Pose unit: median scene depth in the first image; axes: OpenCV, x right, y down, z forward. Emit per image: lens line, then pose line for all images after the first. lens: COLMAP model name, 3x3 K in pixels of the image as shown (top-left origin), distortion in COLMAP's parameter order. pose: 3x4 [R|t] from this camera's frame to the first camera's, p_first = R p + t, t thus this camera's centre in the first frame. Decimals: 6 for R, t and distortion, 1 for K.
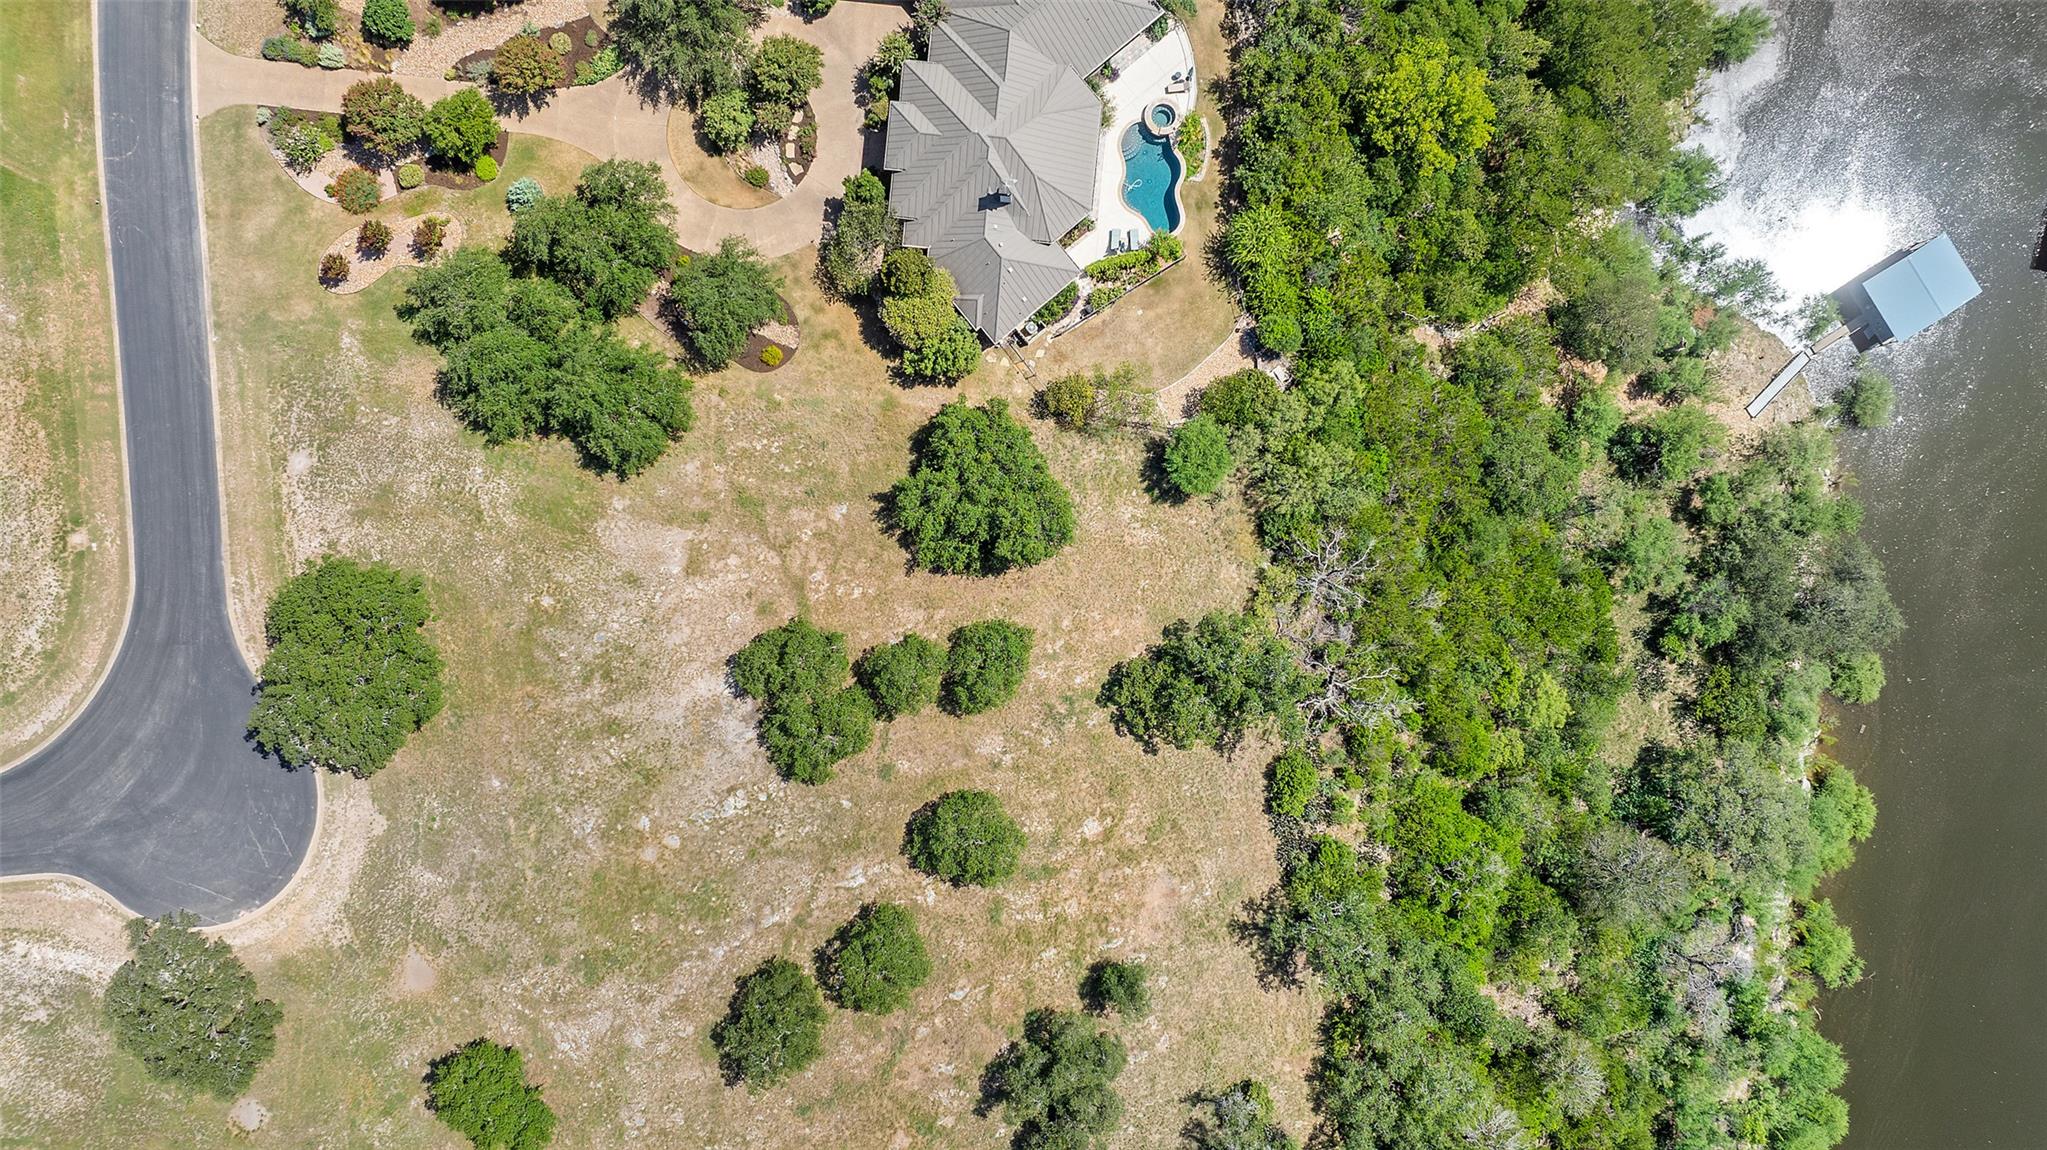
lens RADIAL K [[1446.6, 0, 1023.5], [0, 1446.6, 575.0], [0, 0, 1]] dist [-0.037264, 0.061610]
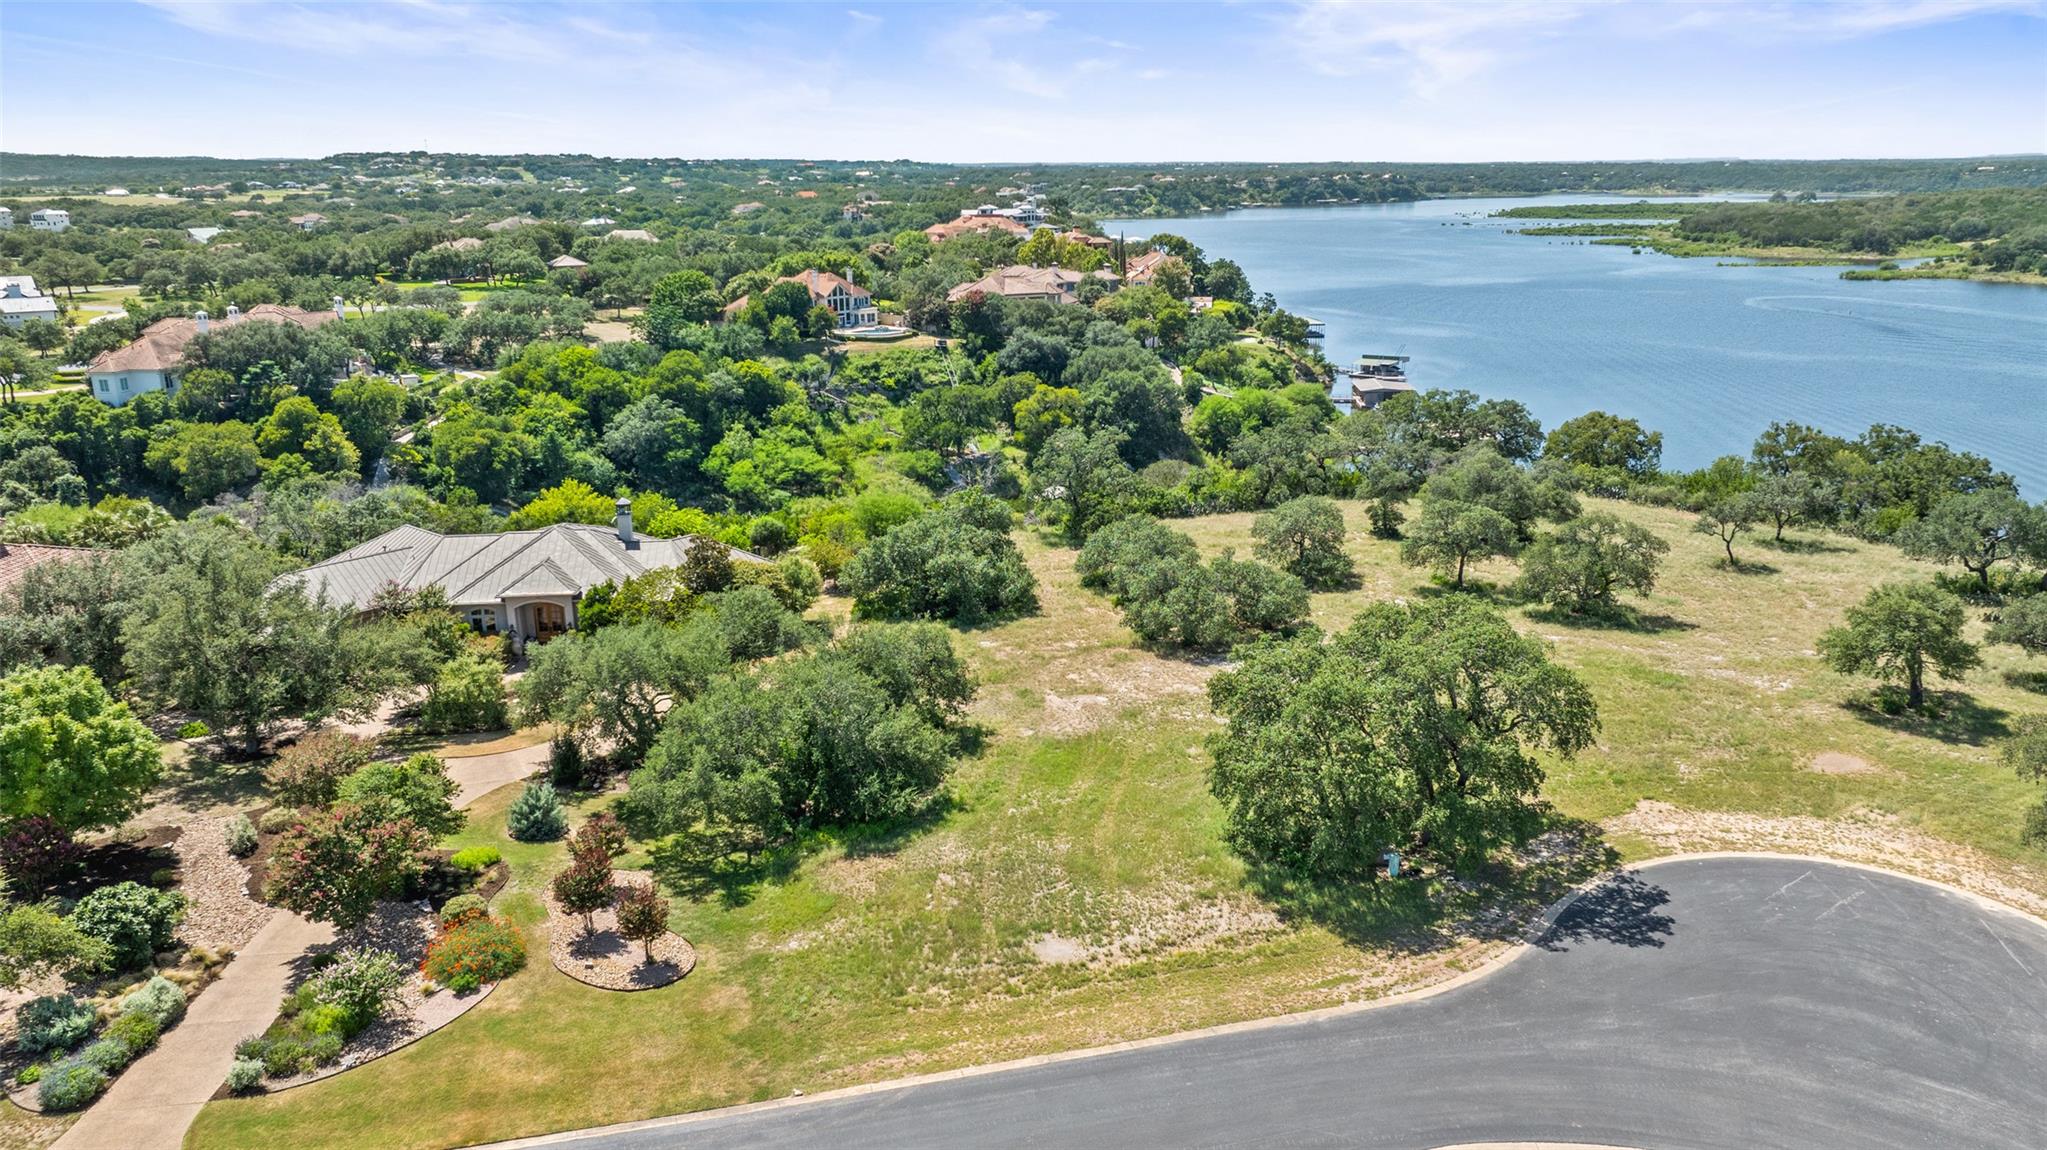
lens RADIAL K [[1414.2, 0, 973.4], [0, 1414.2, 575.3], [0, 0, 1]] dist [-0.035086, 0.044090]
pose [[-0.146267, -0.259036, 0.954728, -0.913883], [0.988724, -0.069594, 0.132593, -0.162231], [0.032097, 0.963357, 0.266295, 0.747009]]
